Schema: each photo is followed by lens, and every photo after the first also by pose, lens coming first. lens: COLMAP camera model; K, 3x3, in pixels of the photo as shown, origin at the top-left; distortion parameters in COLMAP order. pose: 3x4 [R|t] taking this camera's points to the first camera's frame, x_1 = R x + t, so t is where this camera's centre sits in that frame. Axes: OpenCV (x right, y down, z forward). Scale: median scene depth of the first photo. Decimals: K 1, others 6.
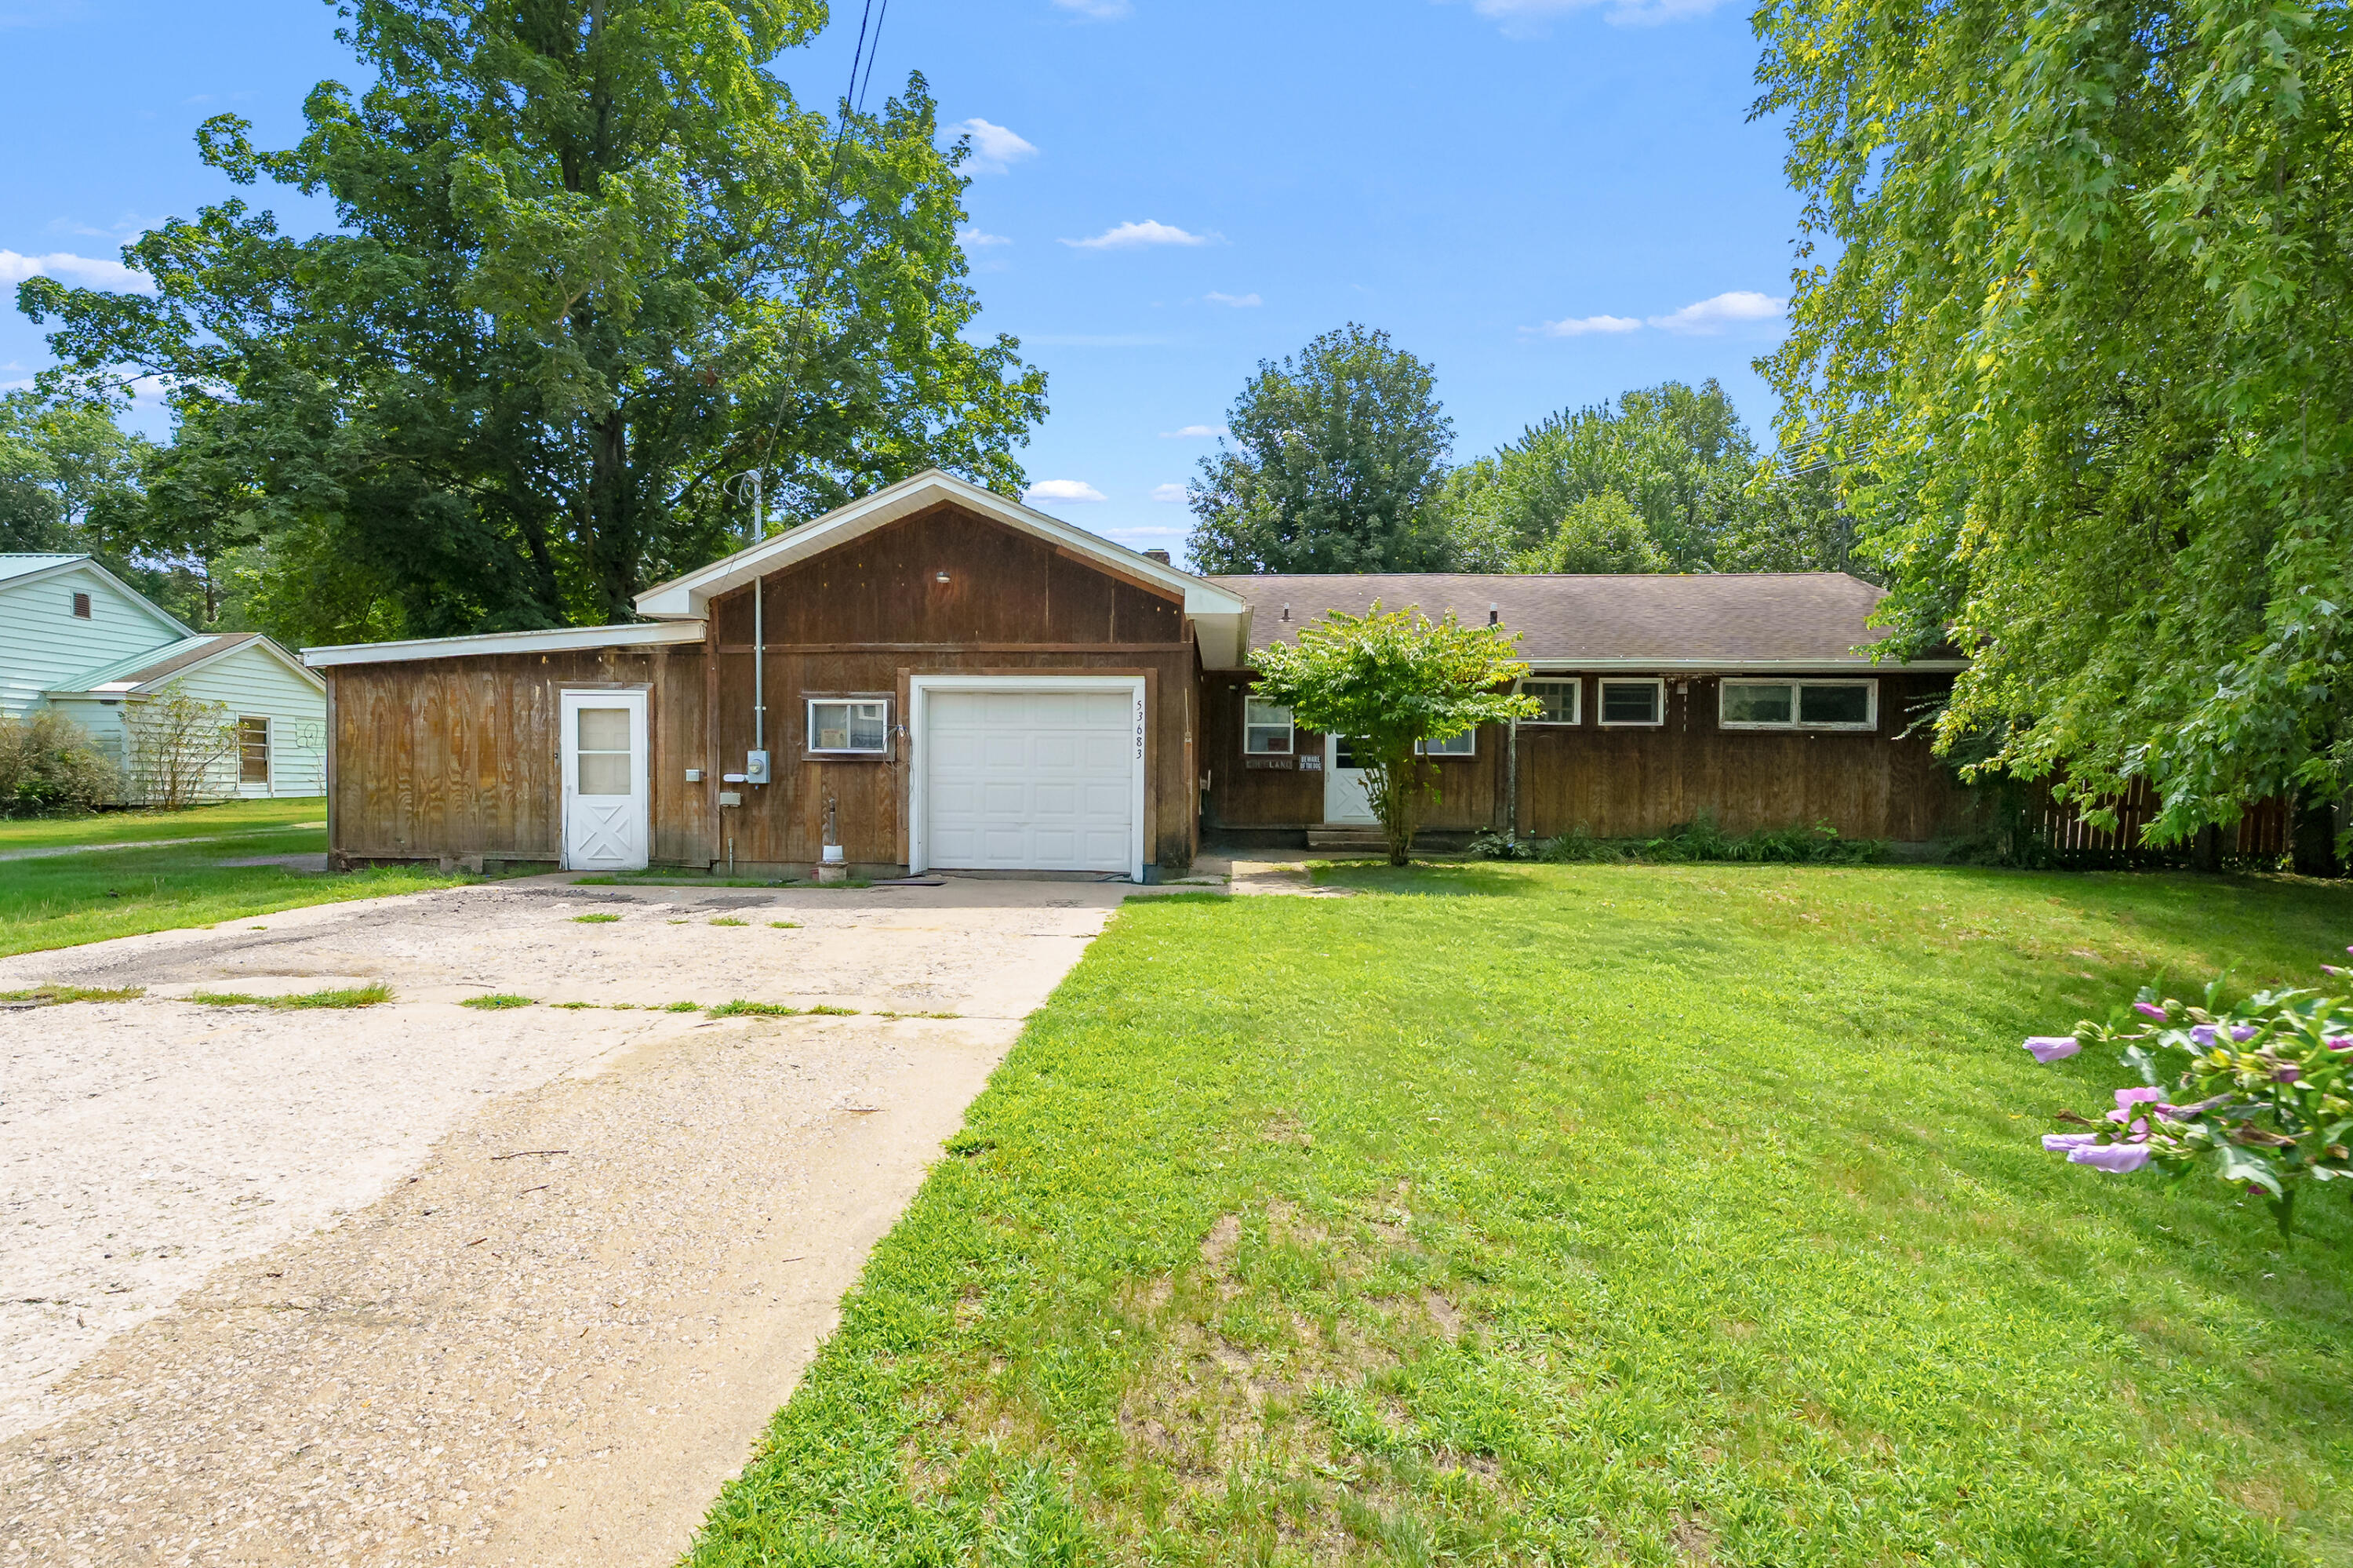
lens RADIAL K [[1069.1, 0, 1192.9], [0, 1069.1, 796.4], [0, 0, 1]] dist [-0.009870, 0.004310]
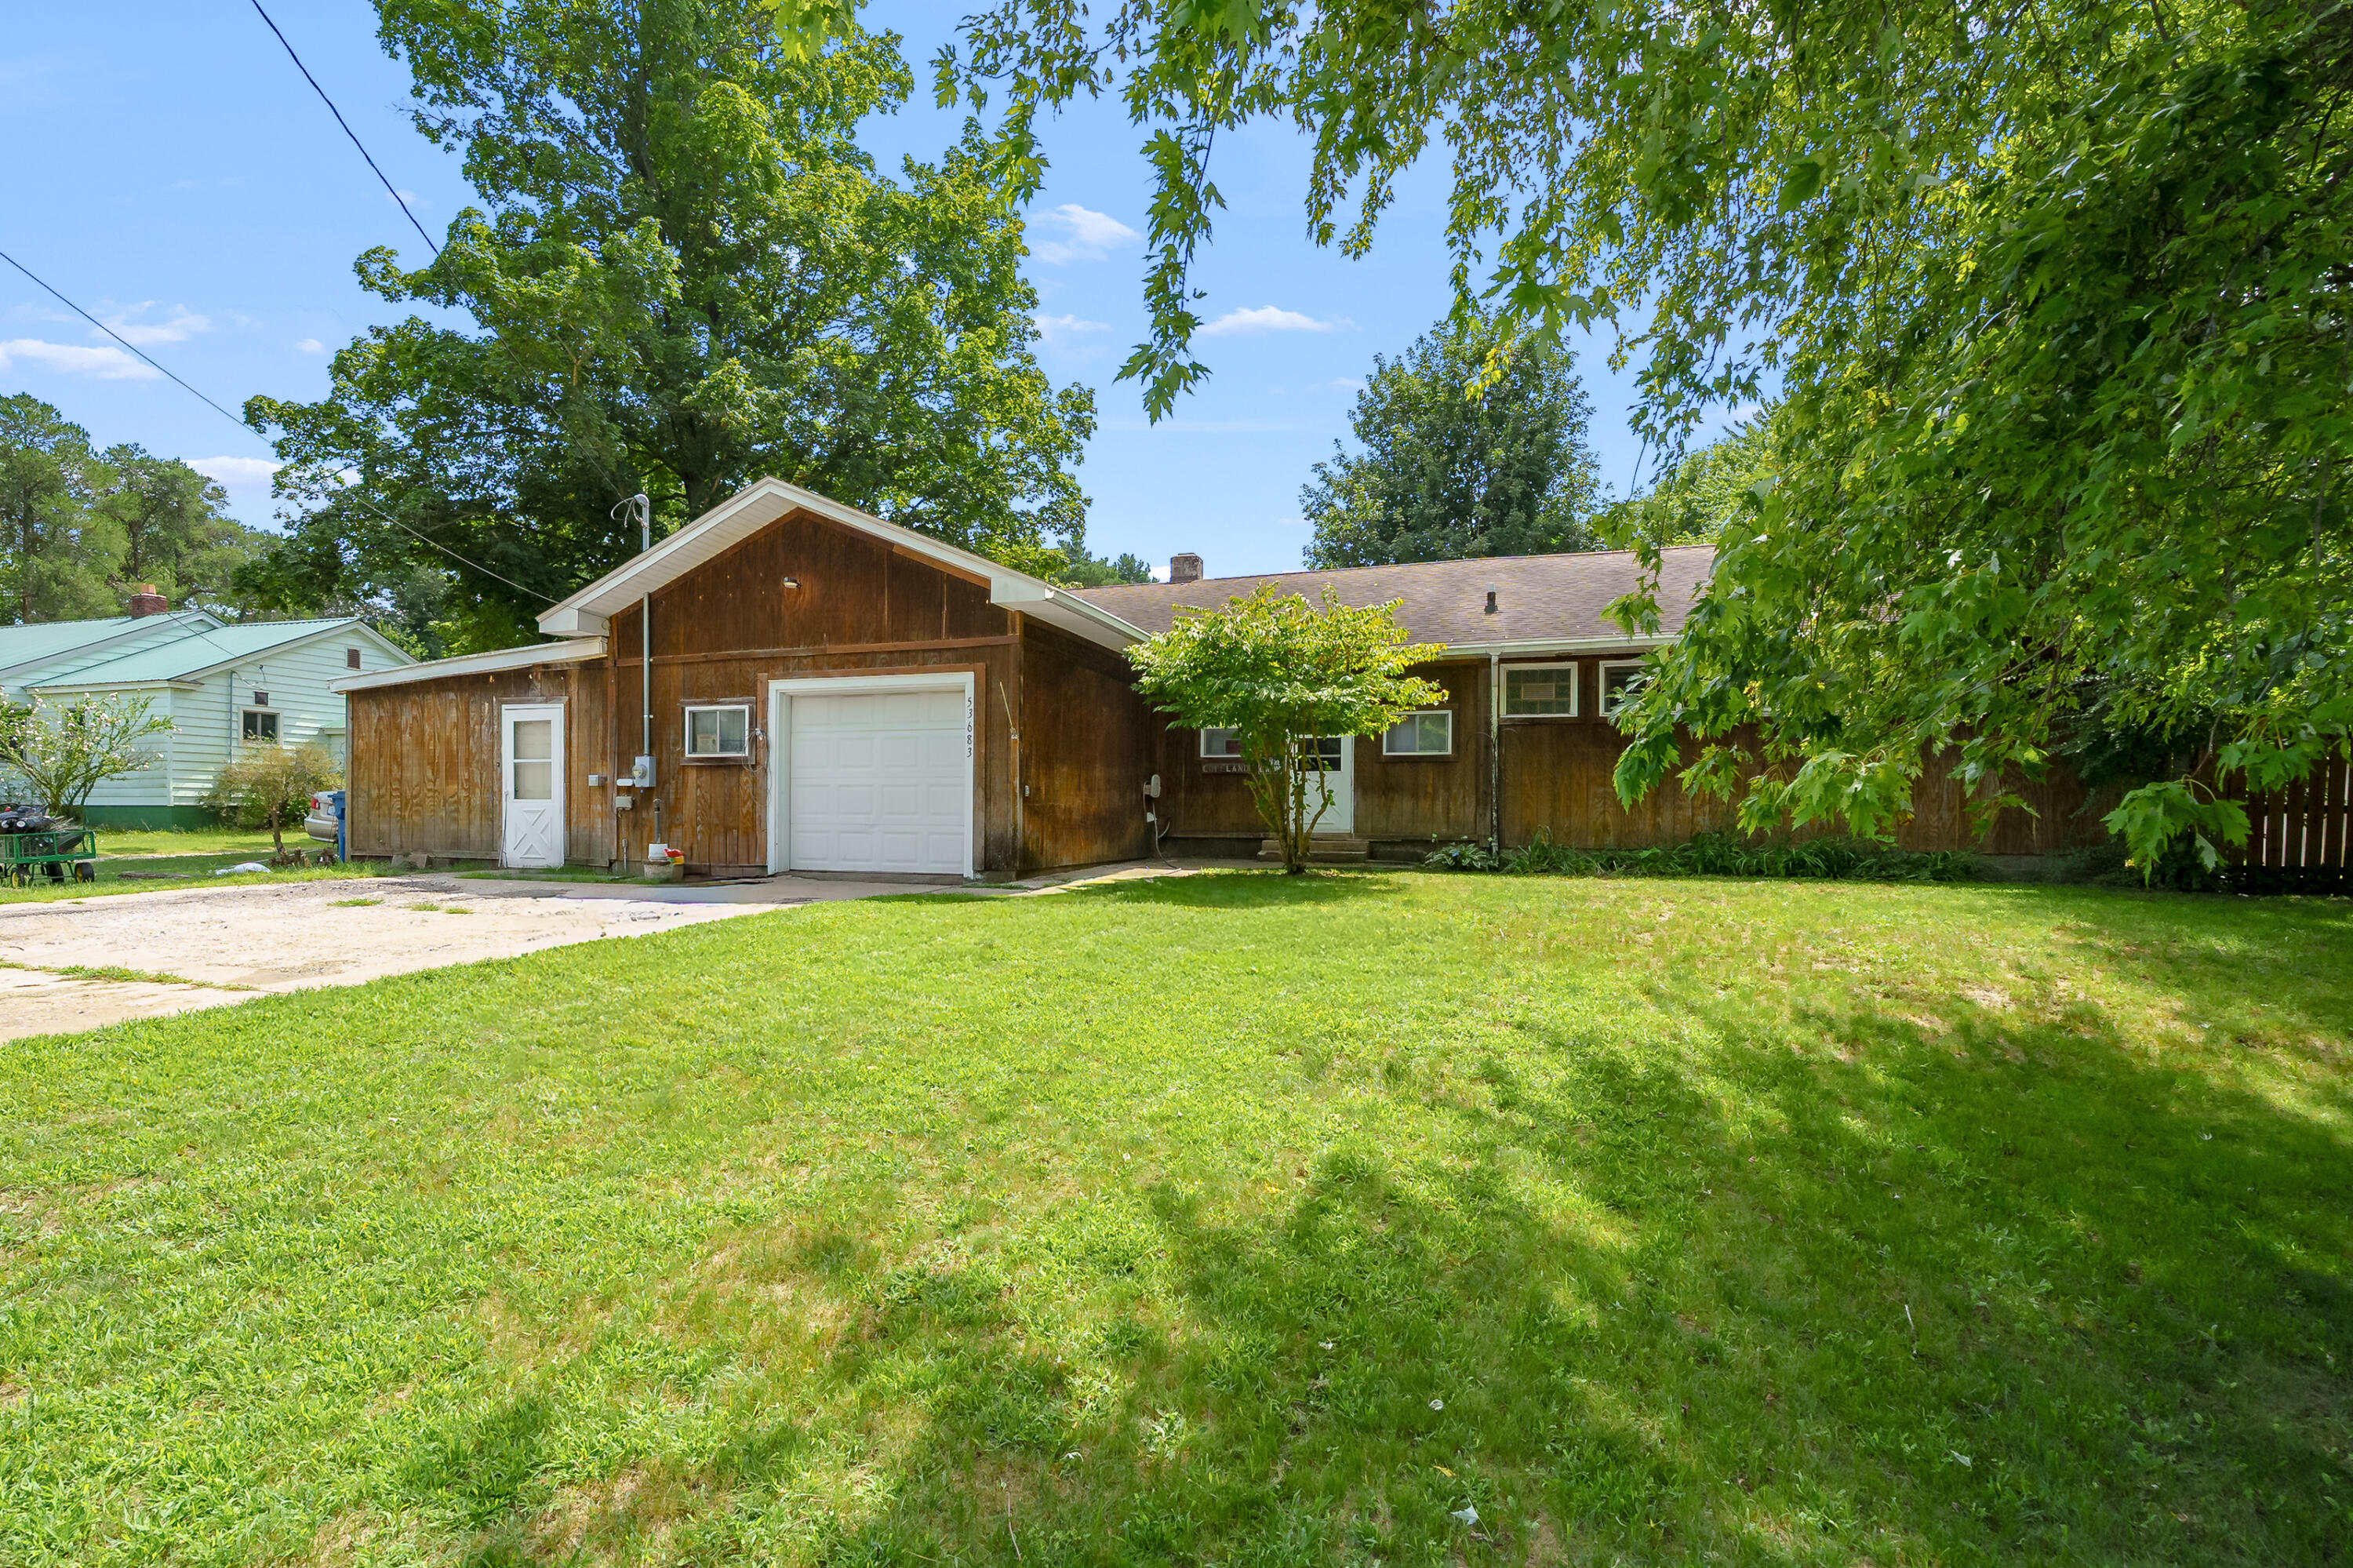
lens RADIAL K [[1069.1, 0, 1180.3], [0, 1069.1, 786.8], [0, 0, 1]] dist [-0.009870, 0.004310]
pose [[0.964485, -0.011633, -0.263882, 0.379889], [0.002673, 0.999409, -0.034286, 0.024563], [0.264124, 0.032362, 0.963946, 0.119144]]
